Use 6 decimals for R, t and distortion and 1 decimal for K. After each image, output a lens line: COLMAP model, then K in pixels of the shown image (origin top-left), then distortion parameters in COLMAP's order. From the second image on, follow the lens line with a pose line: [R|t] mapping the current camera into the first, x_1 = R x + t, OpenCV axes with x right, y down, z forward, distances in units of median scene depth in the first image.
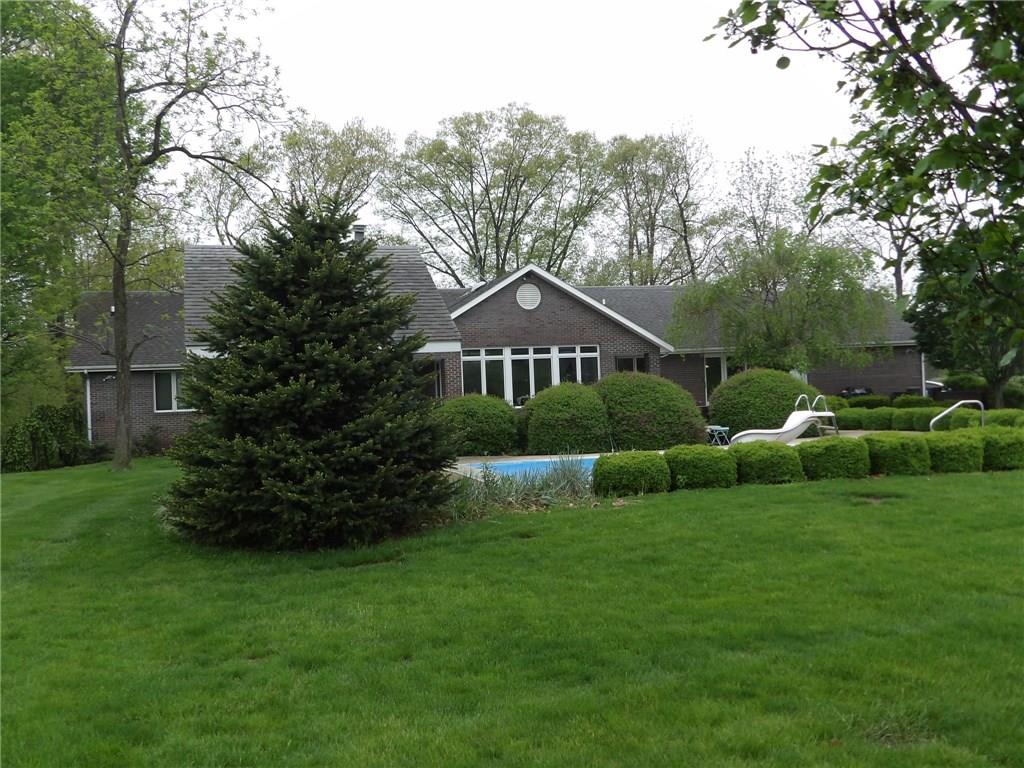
lens RADIAL K [[1003.5, 0, 512.0], [0, 1003.5, 384.0], [0, 0, 1]] dist [-0.013406, -0.004071]
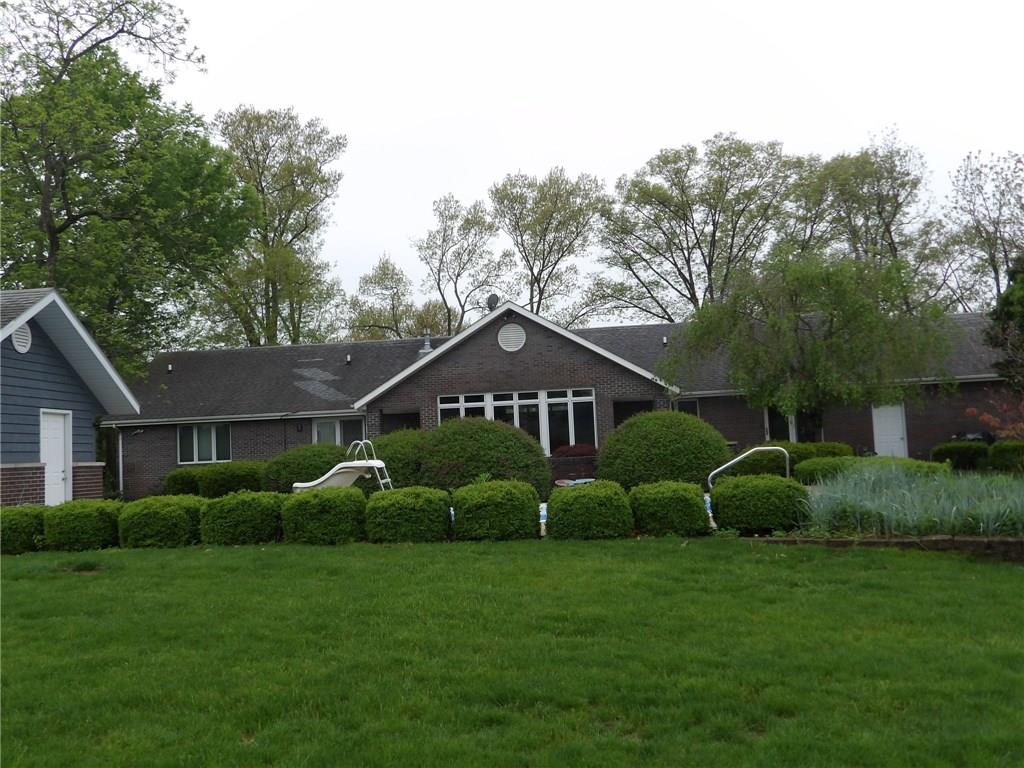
lens RADIAL K [[1003.5, 0, 512.0], [0, 1003.5, 384.0], [0, 0, 1]] dist [-0.013406, -0.004071]
pose [[0.923665, -0.031404, -0.381911, 0.359202], [0.011269, 0.998431, -0.054845, 0.005838], [0.383035, 0.046355, 0.922570, 0.151424]]
